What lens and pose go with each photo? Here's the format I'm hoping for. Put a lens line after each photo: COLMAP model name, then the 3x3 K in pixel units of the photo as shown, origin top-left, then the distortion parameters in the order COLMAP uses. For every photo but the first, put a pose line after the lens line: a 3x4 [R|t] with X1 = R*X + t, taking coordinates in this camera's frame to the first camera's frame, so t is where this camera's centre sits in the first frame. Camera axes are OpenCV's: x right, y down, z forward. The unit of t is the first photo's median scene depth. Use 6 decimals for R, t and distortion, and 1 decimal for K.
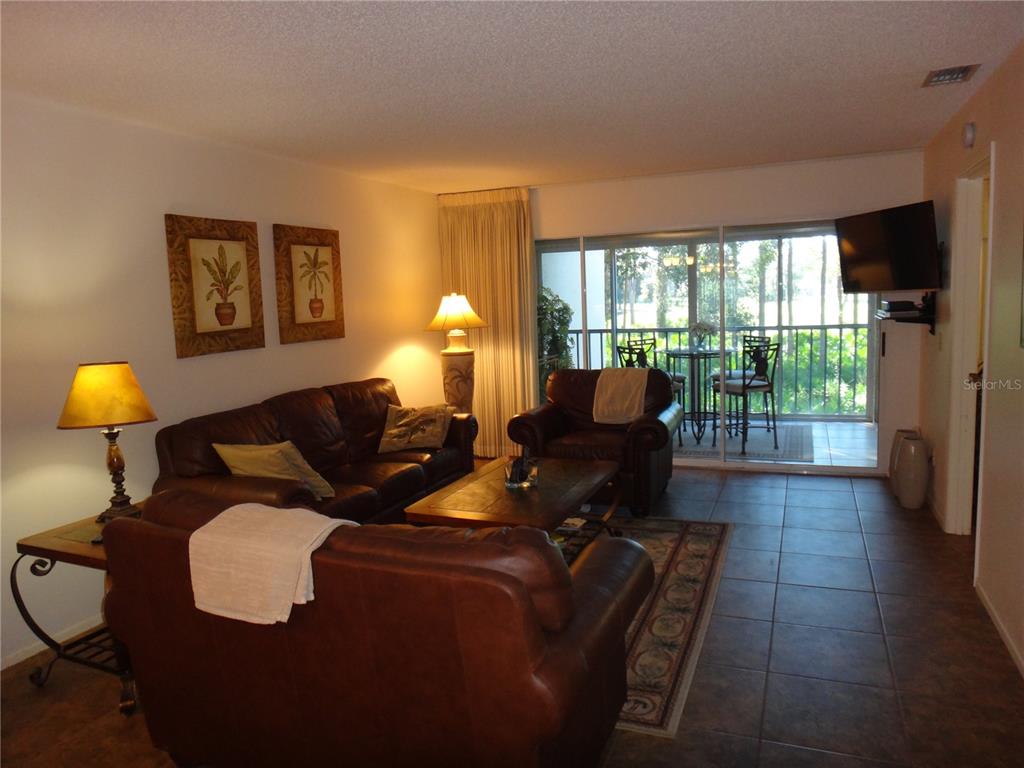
lens RADIAL K [[721.4, 0, 513.1], [0, 721.4, 385.9], [0, 0, 1]] dist [-0.006991, -0.018574]
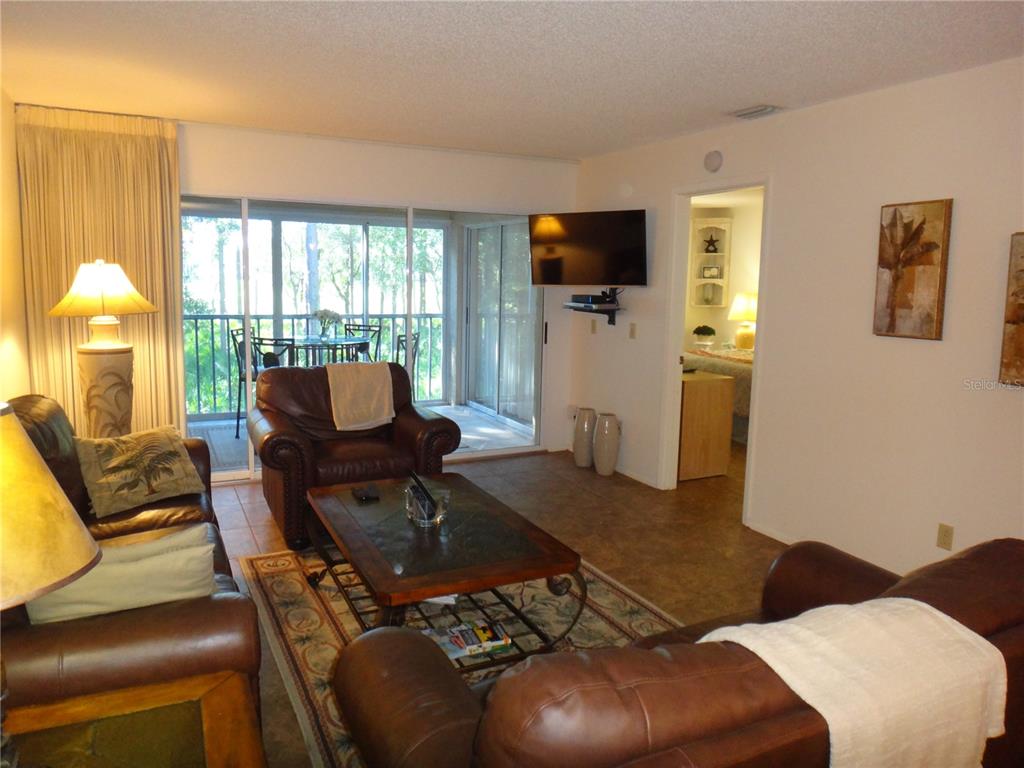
lens RADIAL K [[721.4, 0, 515.4], [0, 721.4, 378.3], [0, 0, 1]] dist [-0.006991, -0.018574]
pose [[0.658164, -0.053602, 0.750964, -0.325932], [0.050054, 0.998371, 0.027393, -0.018538], [-0.751209, 0.019559, 0.659775, 0.276548]]
